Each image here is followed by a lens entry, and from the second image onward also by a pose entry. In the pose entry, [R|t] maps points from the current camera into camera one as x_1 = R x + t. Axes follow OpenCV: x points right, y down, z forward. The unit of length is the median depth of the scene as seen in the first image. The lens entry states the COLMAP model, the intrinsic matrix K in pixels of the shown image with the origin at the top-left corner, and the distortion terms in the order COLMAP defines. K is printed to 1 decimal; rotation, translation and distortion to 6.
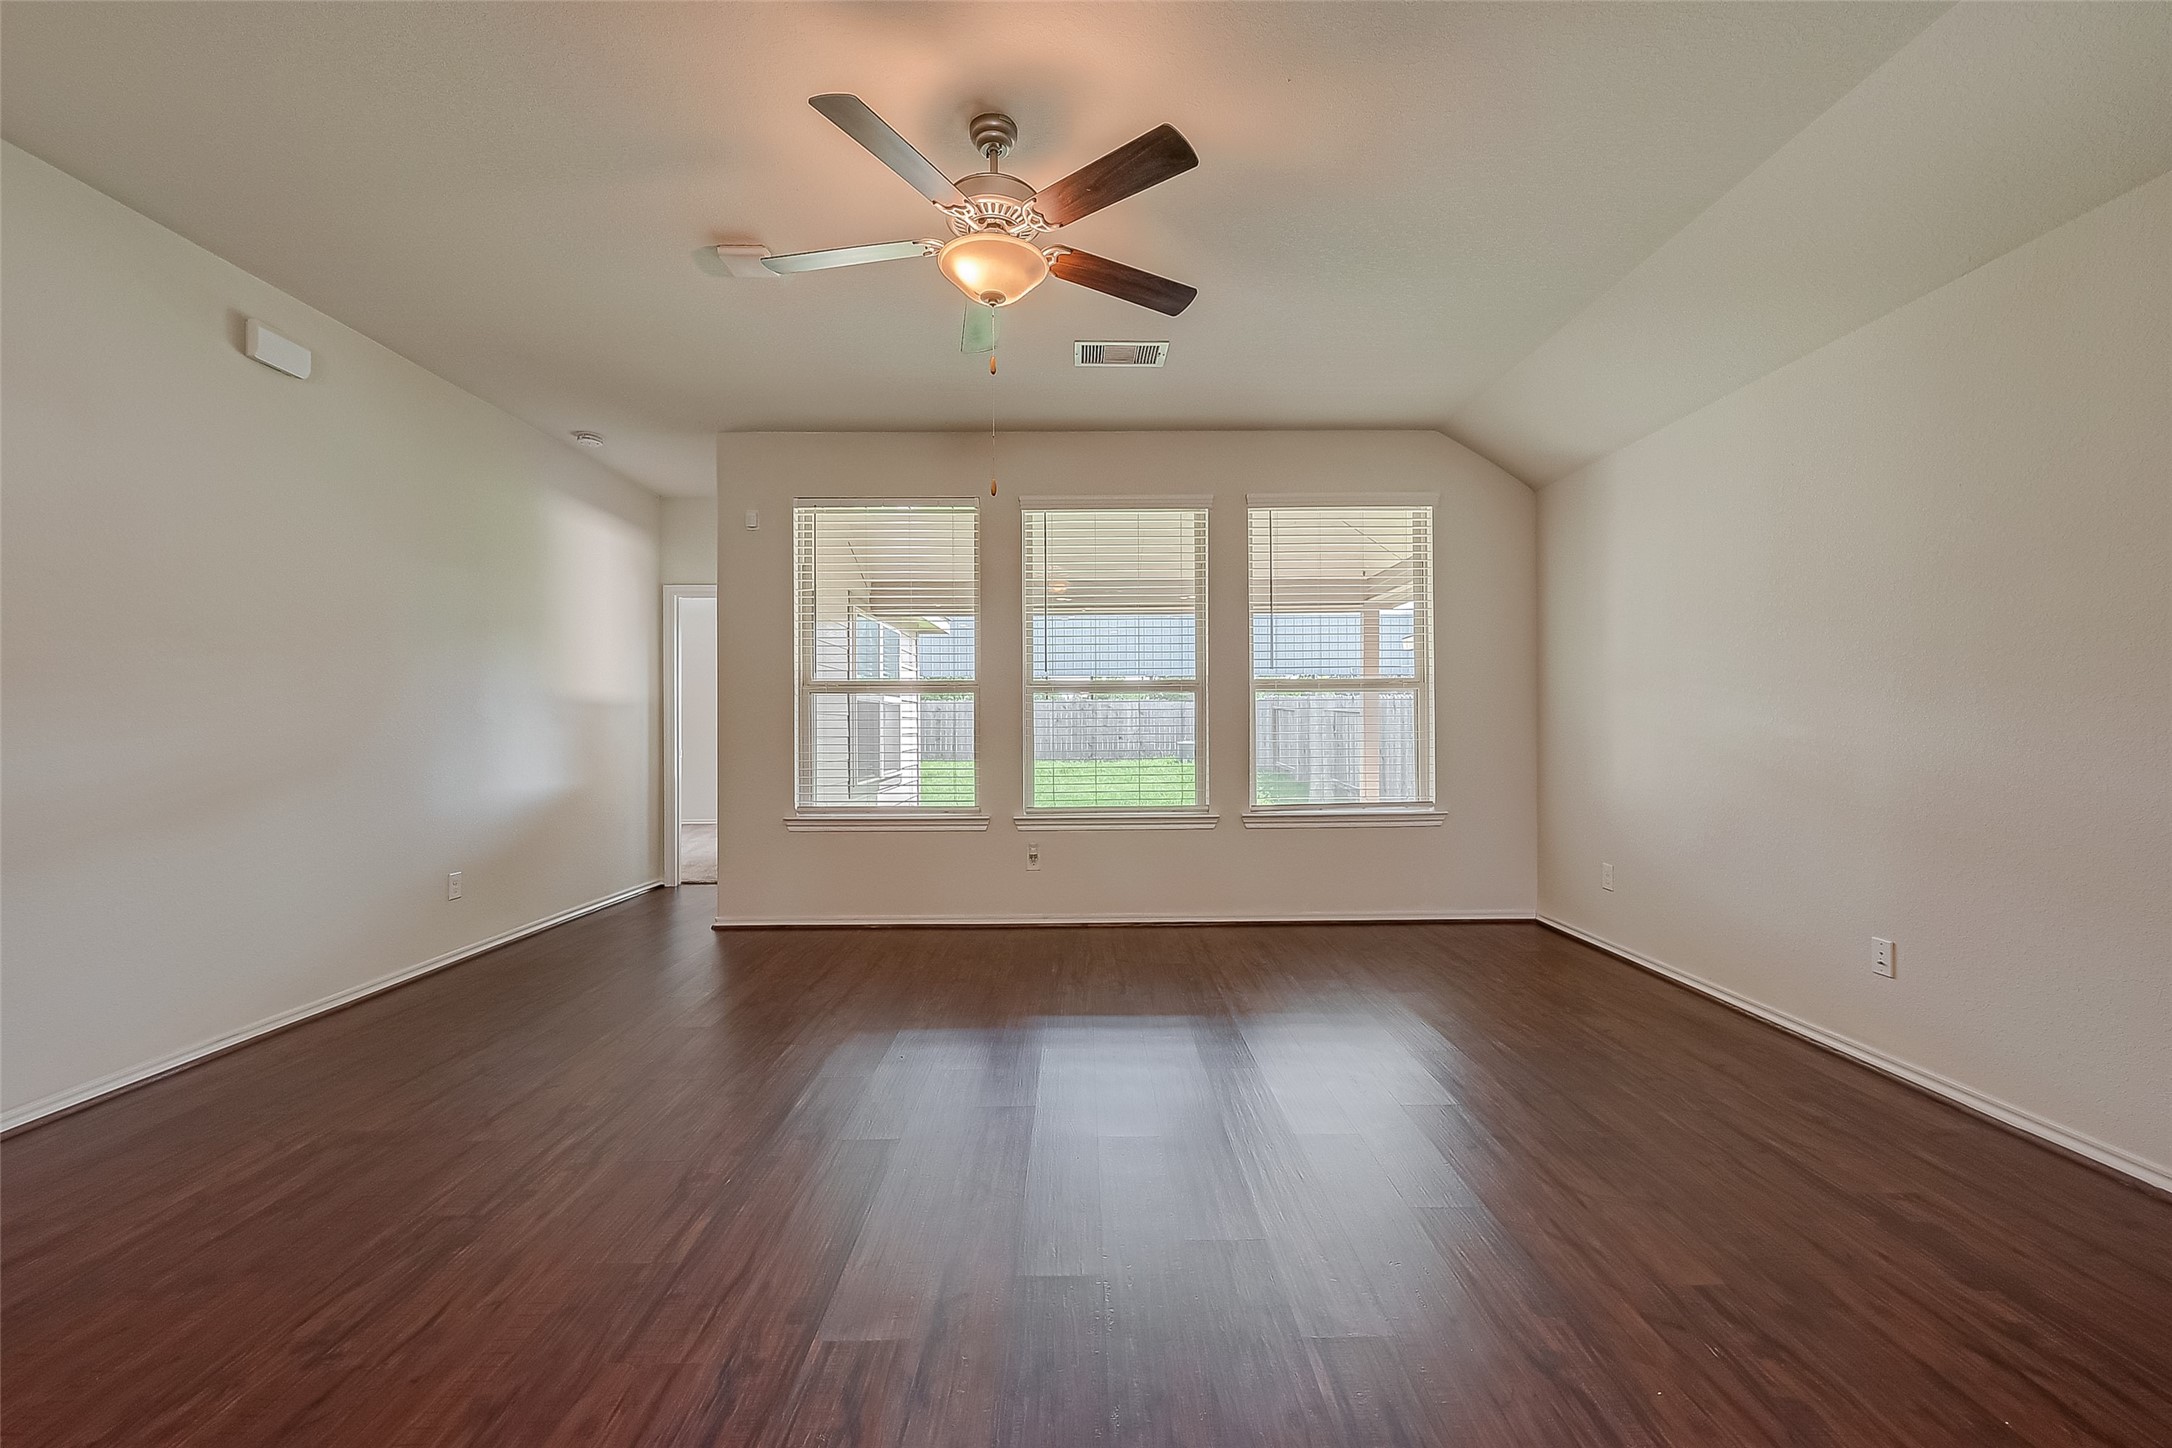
lens RADIAL K [[855.3, 0, 1047.4], [0, 855.3, 706.9], [0, 0, 1]] dist [-0.005104, 0.000120]
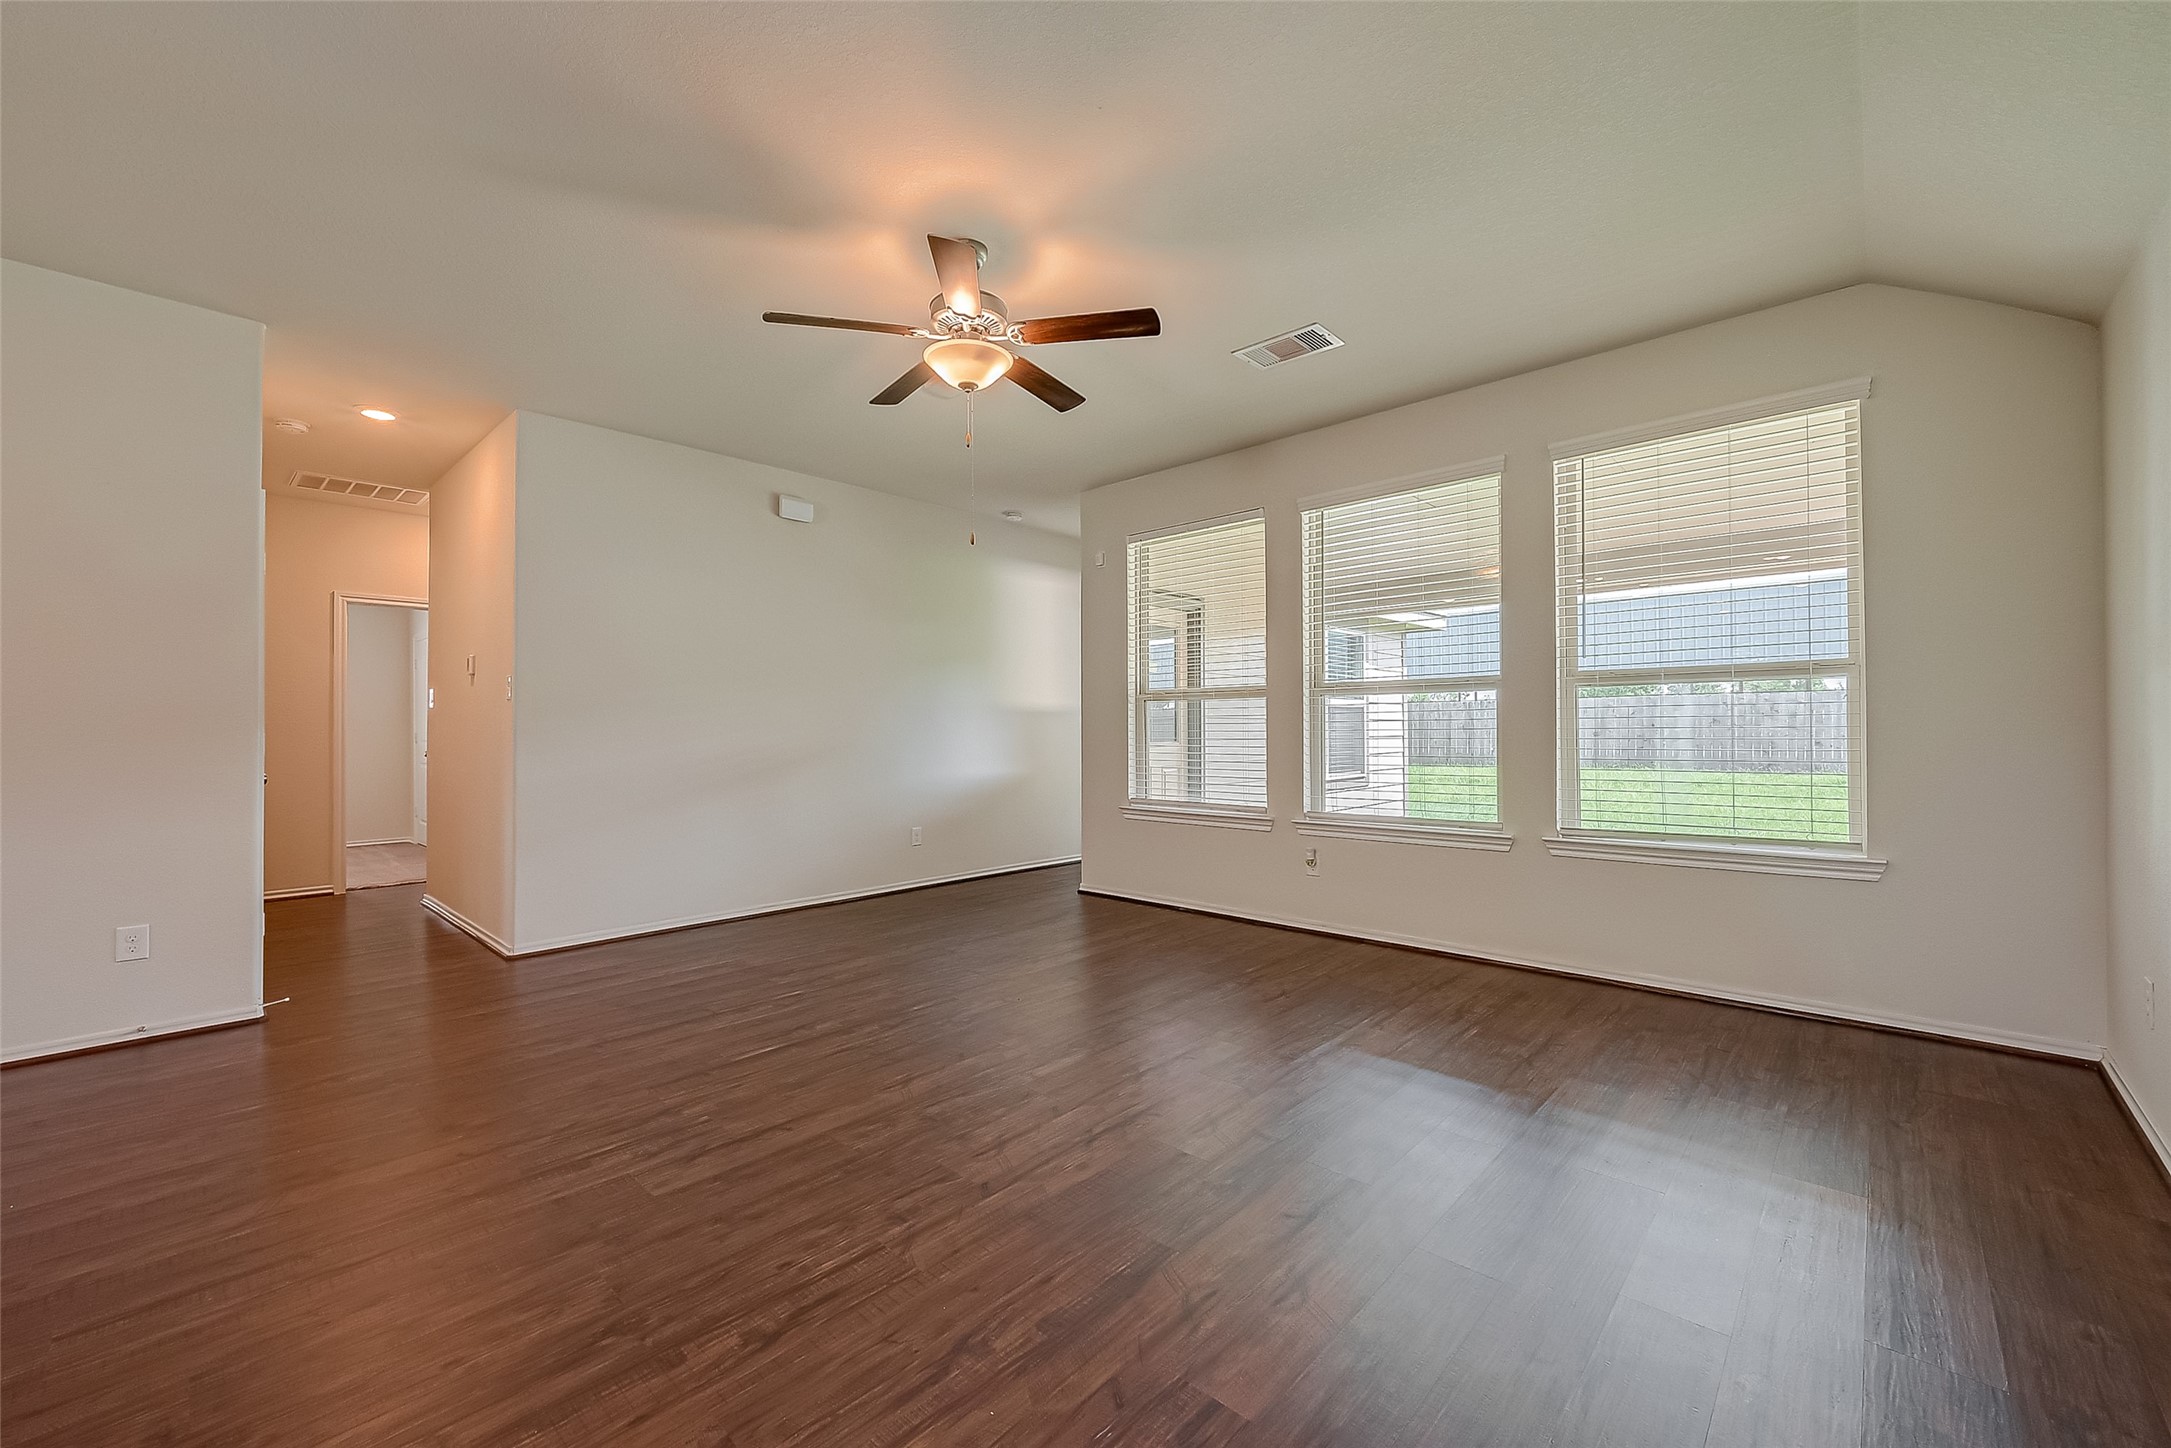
lens RADIAL K [[854.9, 0, 1099.5], [0, 854.9, 705.3], [0, 0, 1]] dist [-0.005104, 0.000120]
pose [[0.727107, -0.018534, -0.686274, 0.473185], [0.017469, 0.999811, -0.008493, -0.001268], [0.686302, -0.005814, 0.727294, 0.115363]]
